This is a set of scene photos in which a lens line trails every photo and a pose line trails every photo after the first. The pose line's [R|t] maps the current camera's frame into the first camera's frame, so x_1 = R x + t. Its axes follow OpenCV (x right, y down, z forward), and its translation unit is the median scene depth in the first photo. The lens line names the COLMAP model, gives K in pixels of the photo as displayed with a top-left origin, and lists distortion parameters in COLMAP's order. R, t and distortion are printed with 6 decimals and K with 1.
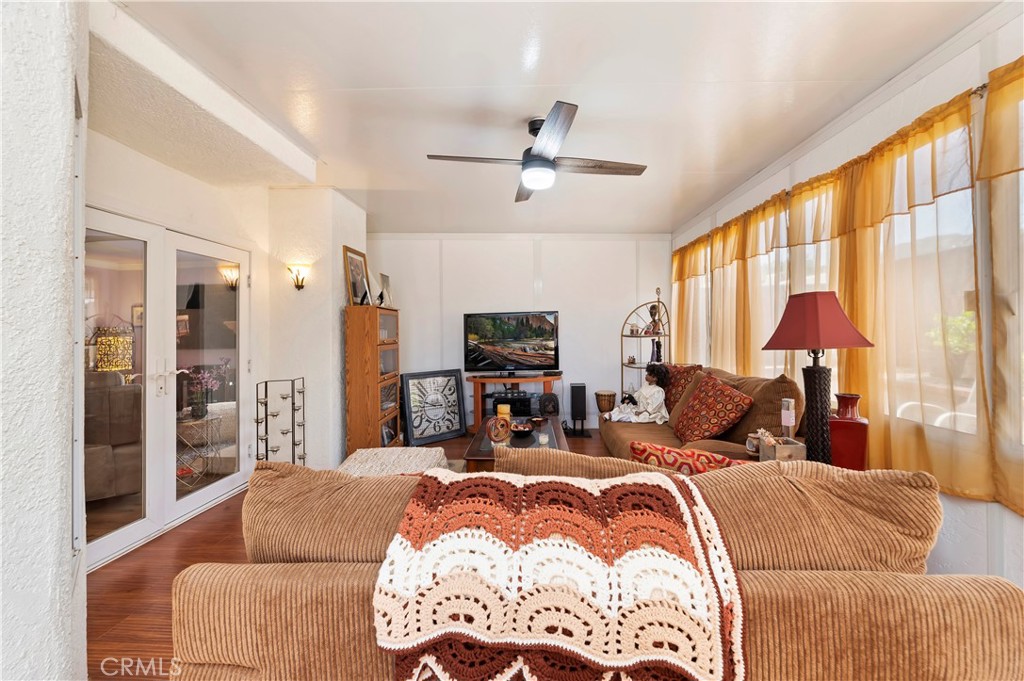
lens RADIAL K [[419.9, 0, 512.0], [0, 419.9, 328.4], [0, 0, 1]] dist [0.000143, 0.000018]
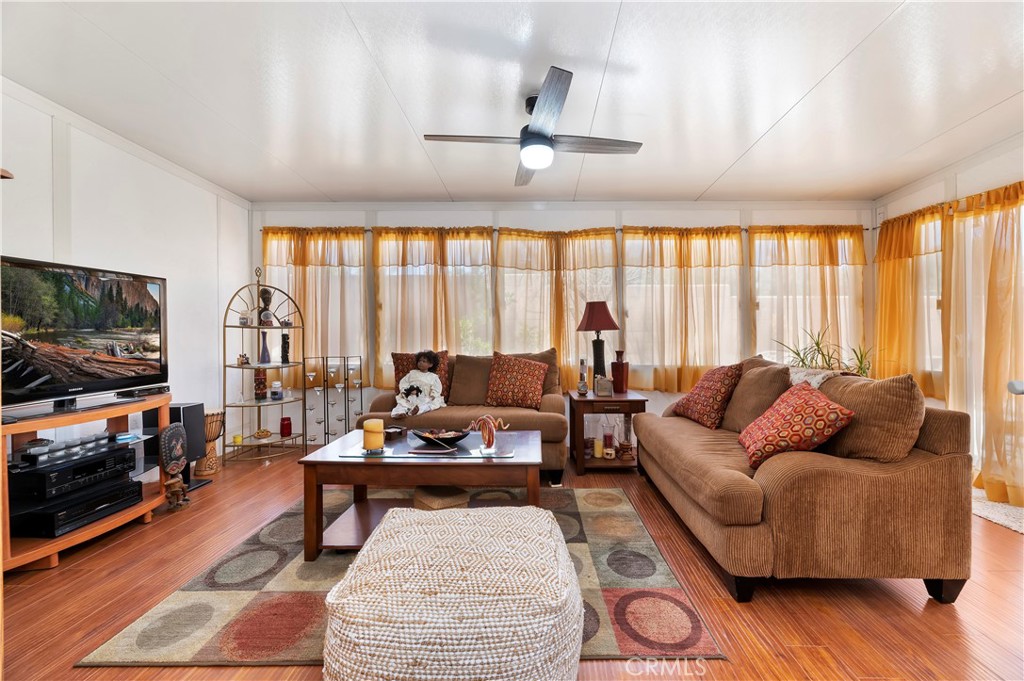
lens RADIAL K [[431.2, 0, 520.0], [0, 431.2, 331.2], [0, 0, 1]] dist [-0.000325, 0.000183]
pose [[-0.016980, 0.008592, 0.999819, -0.493272], [-0.009452, 0.999917, -0.008753, 0.027977], [-0.999811, -0.009598, -0.016897, 0.531659]]
